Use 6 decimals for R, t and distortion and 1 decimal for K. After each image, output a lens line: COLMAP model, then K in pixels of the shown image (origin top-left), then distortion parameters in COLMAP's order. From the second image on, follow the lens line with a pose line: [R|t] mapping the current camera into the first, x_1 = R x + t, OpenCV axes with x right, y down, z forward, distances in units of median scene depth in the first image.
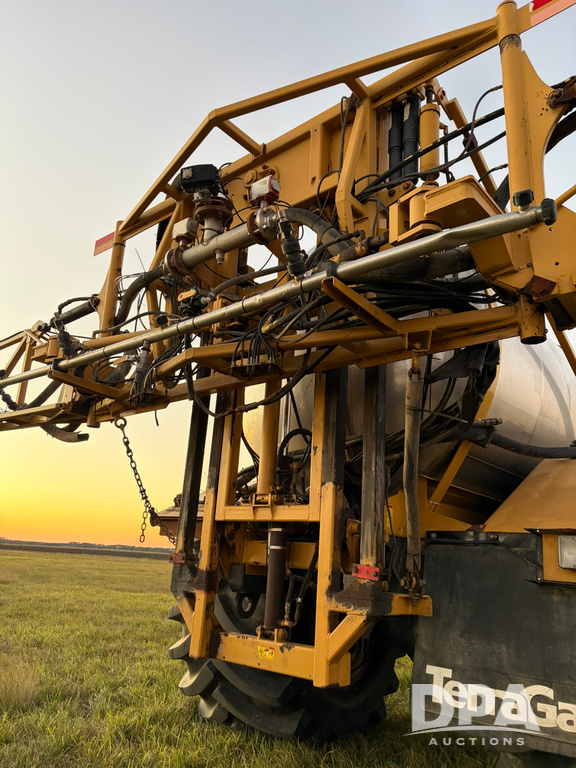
lens RADIAL K [[590.7, 0, 288.9], [0, 590.7, 386.4], [0, 0, 1]] dist [0.009933, 0.015741]
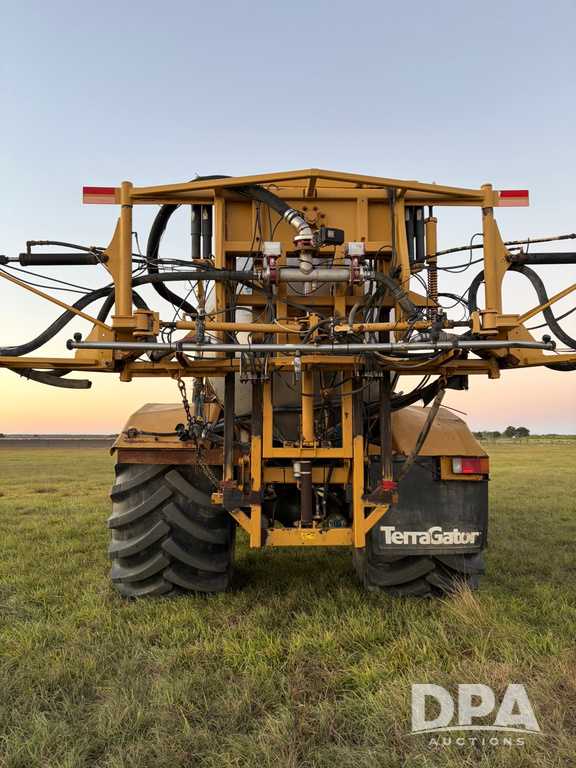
lens RADIAL K [[590.7, 0, 284.8], [0, 590.7, 382.6], [0, 0, 1]] dist [0.009933, 0.015741]
pose [[0.742445, 0.001598, 0.669905, -1.274118], [-0.149353, 0.975223, 0.163199, -0.238249], [-0.653046, -0.221218, 0.724288, -0.052840]]
